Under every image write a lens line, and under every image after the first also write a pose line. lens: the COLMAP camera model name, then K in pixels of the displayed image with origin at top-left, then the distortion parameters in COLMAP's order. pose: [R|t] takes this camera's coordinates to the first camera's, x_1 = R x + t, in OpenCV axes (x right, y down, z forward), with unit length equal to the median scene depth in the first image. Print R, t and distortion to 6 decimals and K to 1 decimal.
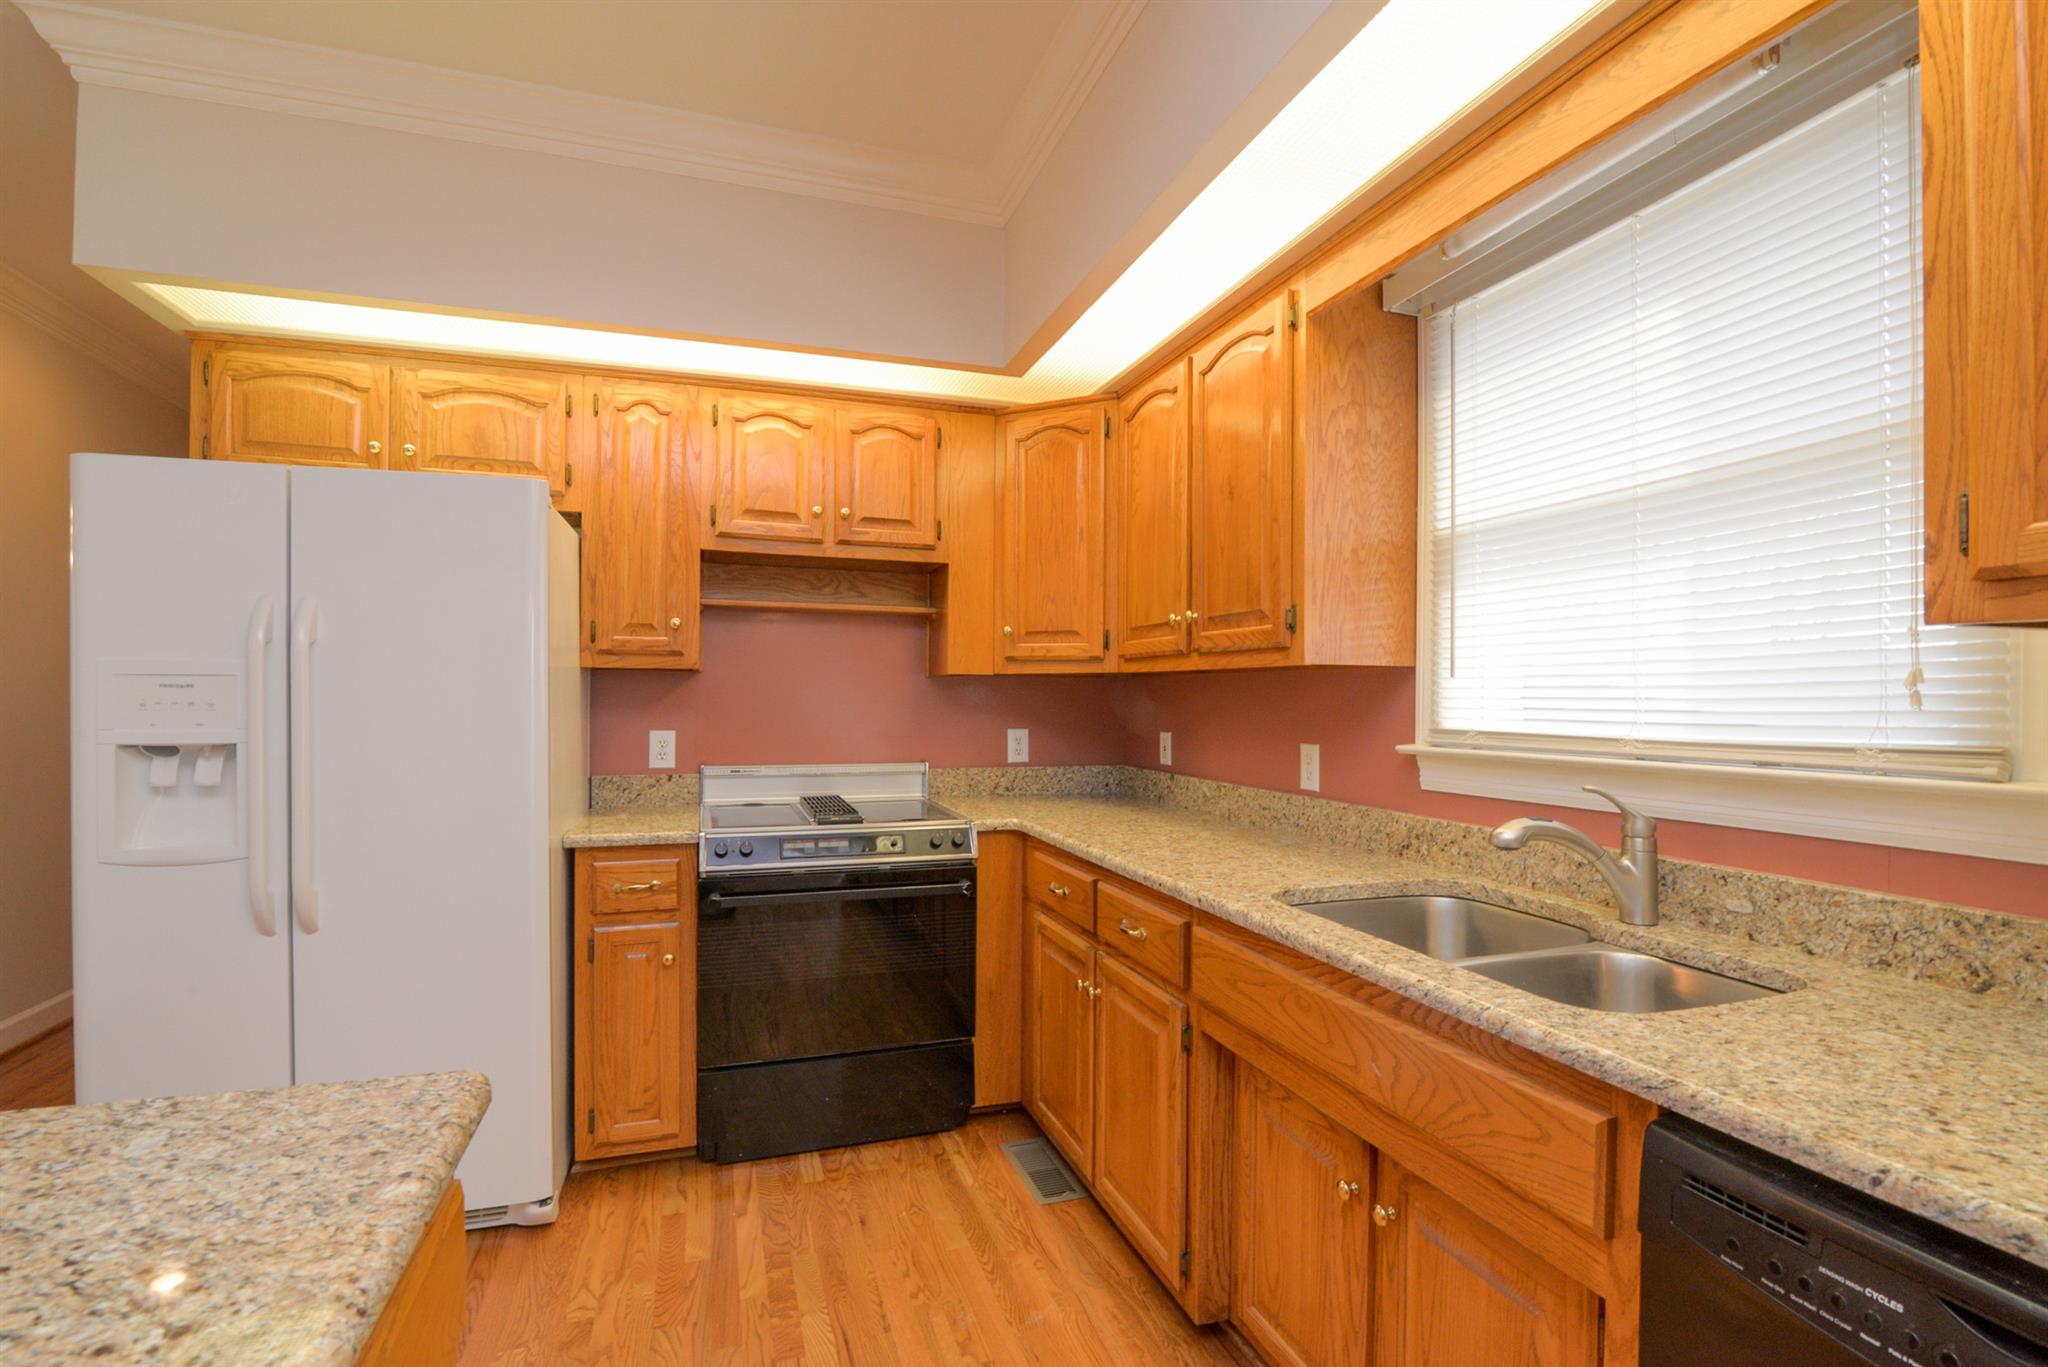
lens RADIAL K [[950.0, 0, 1022.3], [0, 950.0, 696.5], [0, 0, 1]] dist [-0.017133, 0.000971]
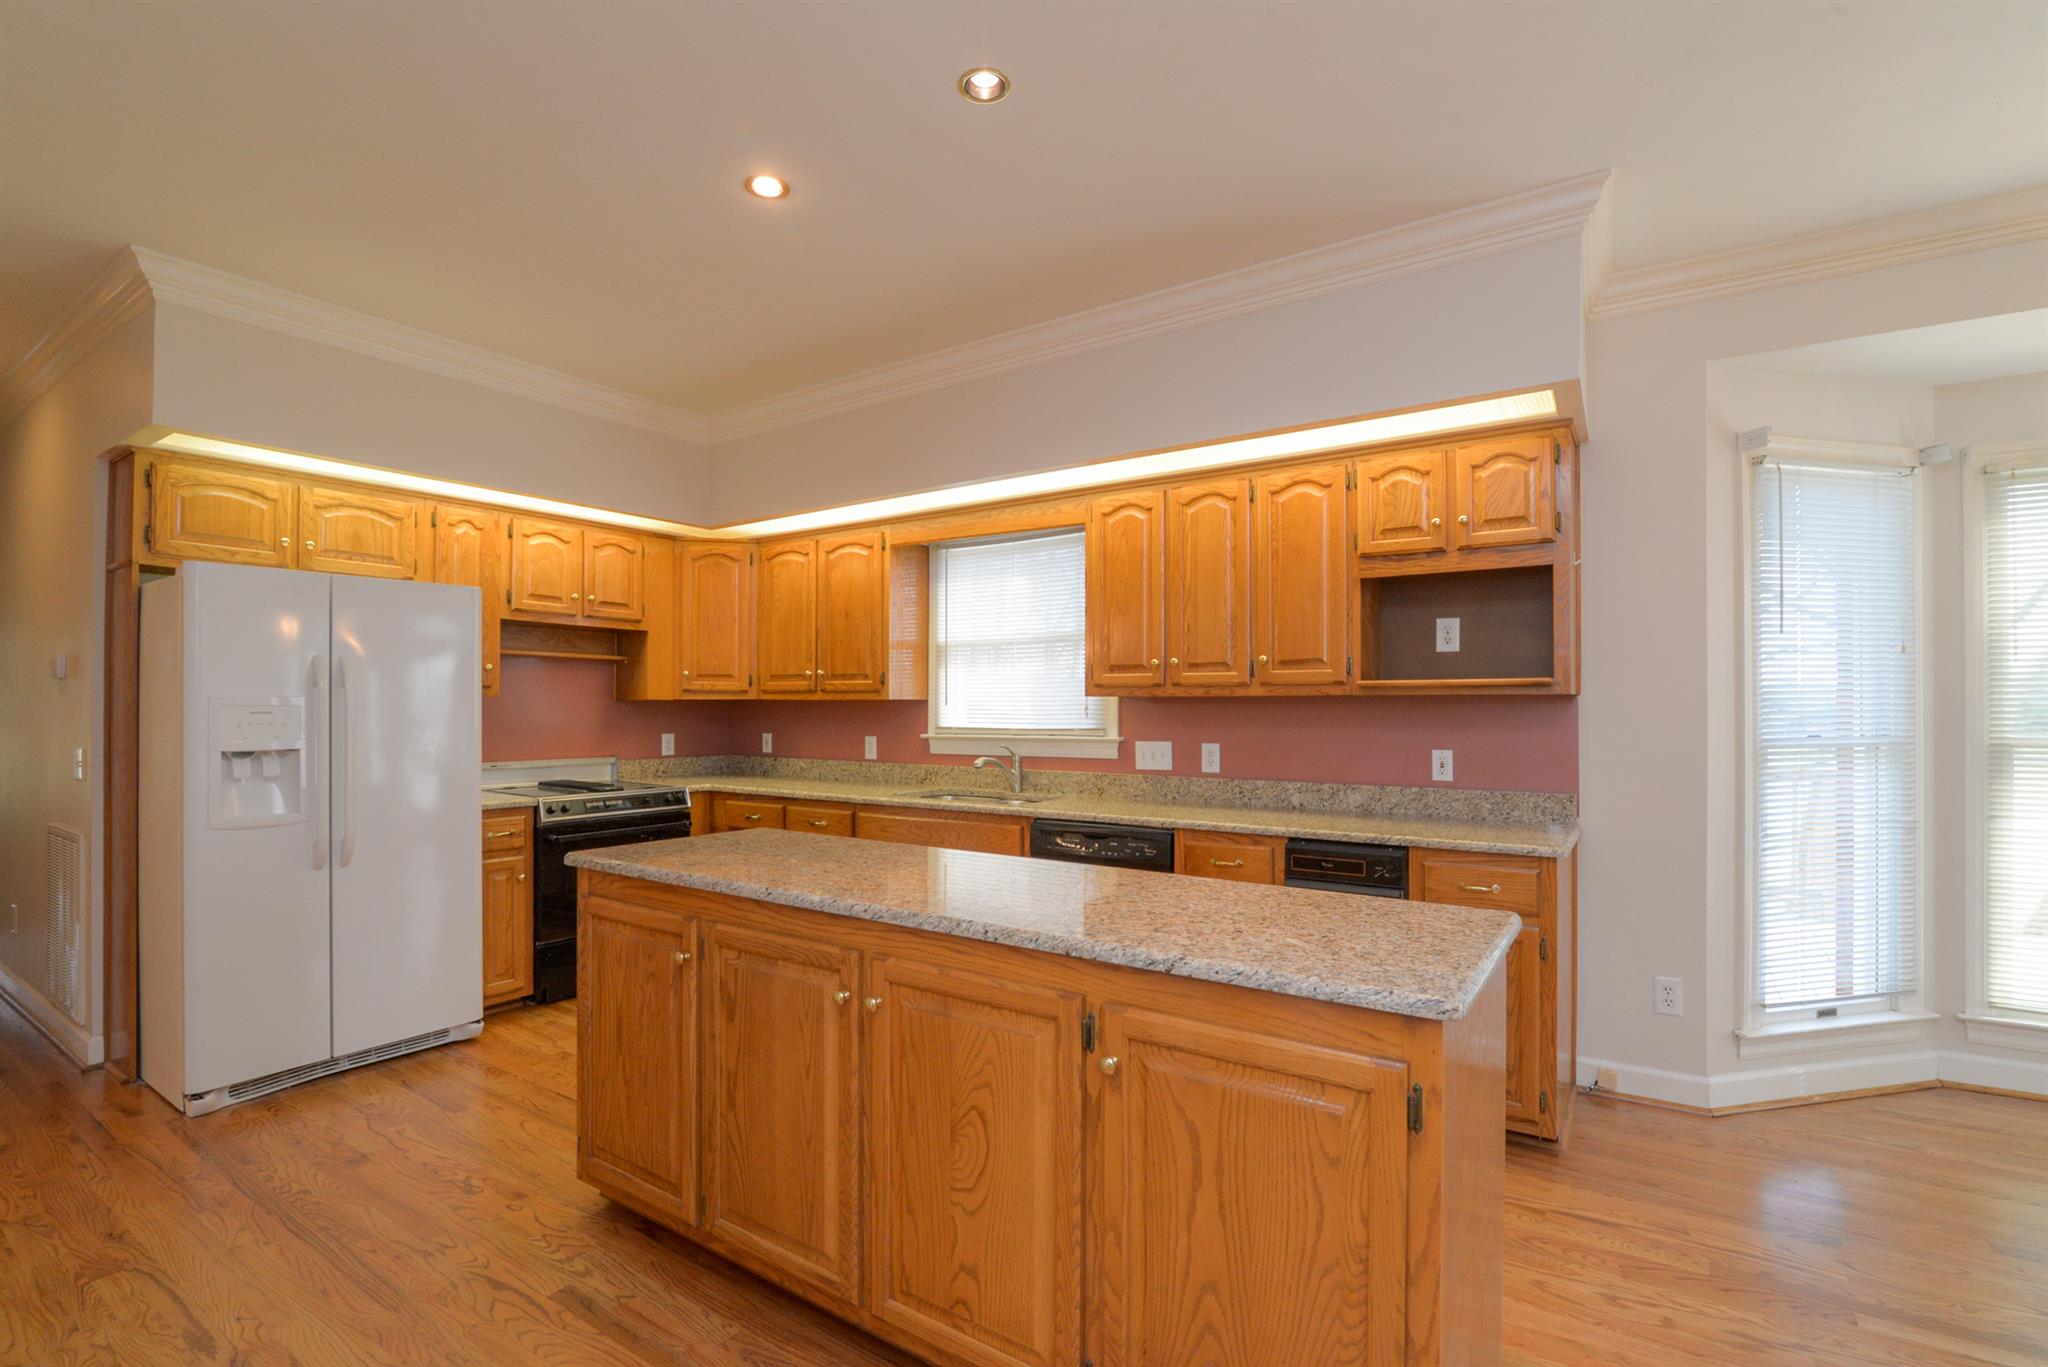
lens RADIAL K [[950.0, 0, 1022.3], [0, 950.0, 696.5], [0, 0, 1]] dist [-0.017133, 0.000971]
pose [[0.792965, 0.002448, 0.609262, -0.673941], [0.003083, 0.999963, -0.008031, -0.017342], [-0.609259, 0.008247, 0.792928, -0.803084]]
